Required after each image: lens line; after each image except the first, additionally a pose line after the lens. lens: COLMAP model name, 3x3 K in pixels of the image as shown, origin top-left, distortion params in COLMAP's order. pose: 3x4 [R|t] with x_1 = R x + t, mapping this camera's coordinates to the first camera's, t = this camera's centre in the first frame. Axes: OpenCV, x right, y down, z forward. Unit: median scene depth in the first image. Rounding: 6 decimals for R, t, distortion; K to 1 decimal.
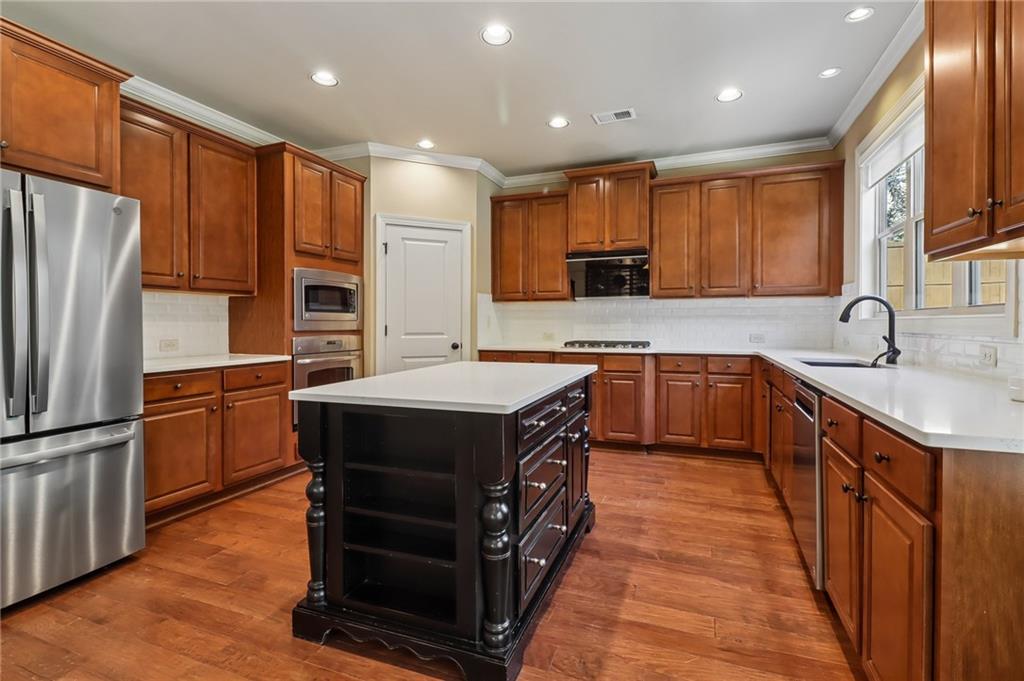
lens RADIAL K [[475.9, 0, 515.6], [0, 475.9, 330.6], [0, 0, 1]] dist [0.005477, -0.004019]
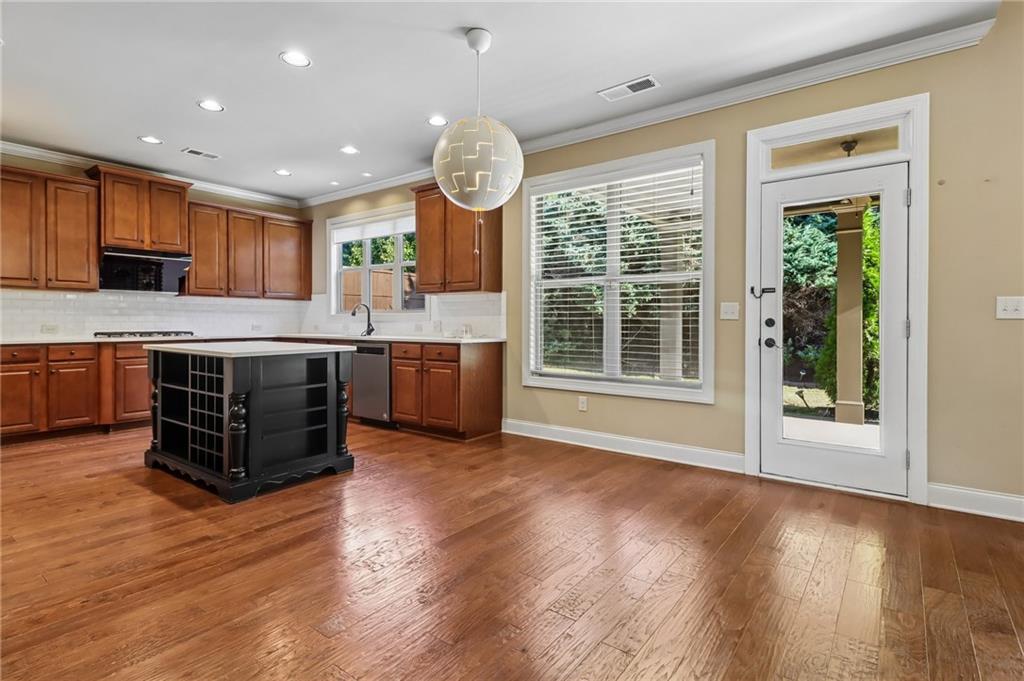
lens RADIAL K [[498.0, 0, 519.5], [0, 498.0, 332.5], [0, 0, 1]] dist [0.002116, 0.000090]
pose [[0.268377, -0.016120, 0.963179, -0.765120], [0.009935, 0.999853, 0.013966, 0.019308], [-0.963263, 0.005821, 0.268498, -0.165677]]
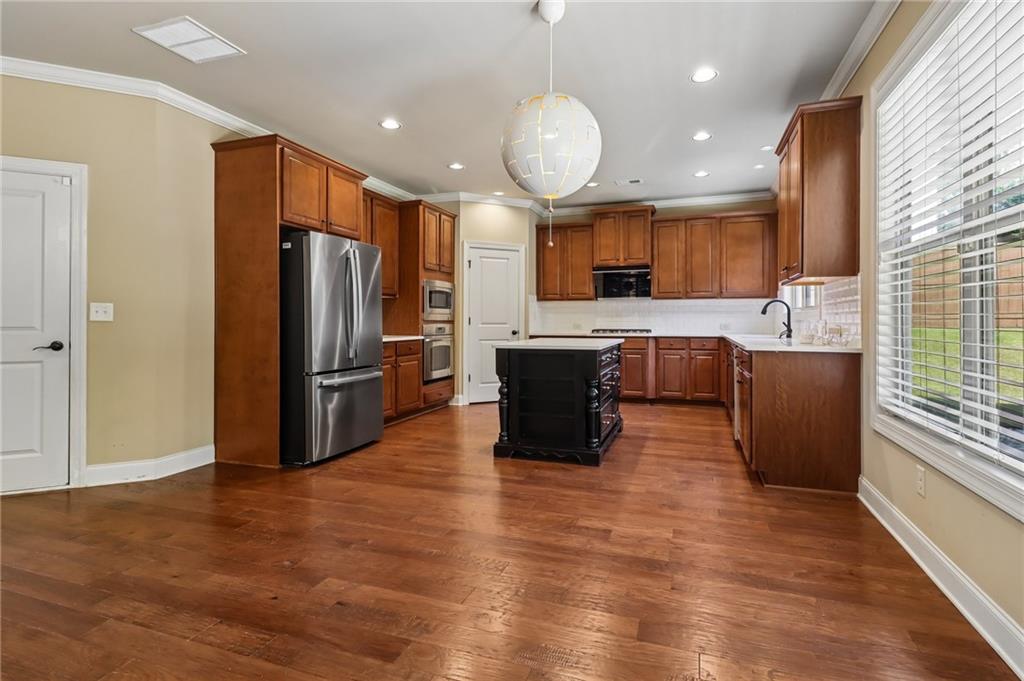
lens RADIAL K [[498.0, 0, 516.1], [0, 498.0, 322.9], [0, 0, 1]] dist [0.002116, 0.000090]
pose [[0.999711, 0.001250, 0.024004, -0.176406], [-0.000972, 0.999932, -0.011594, 0.023903], [-0.024016, 0.011567, 0.999645, -0.535786]]
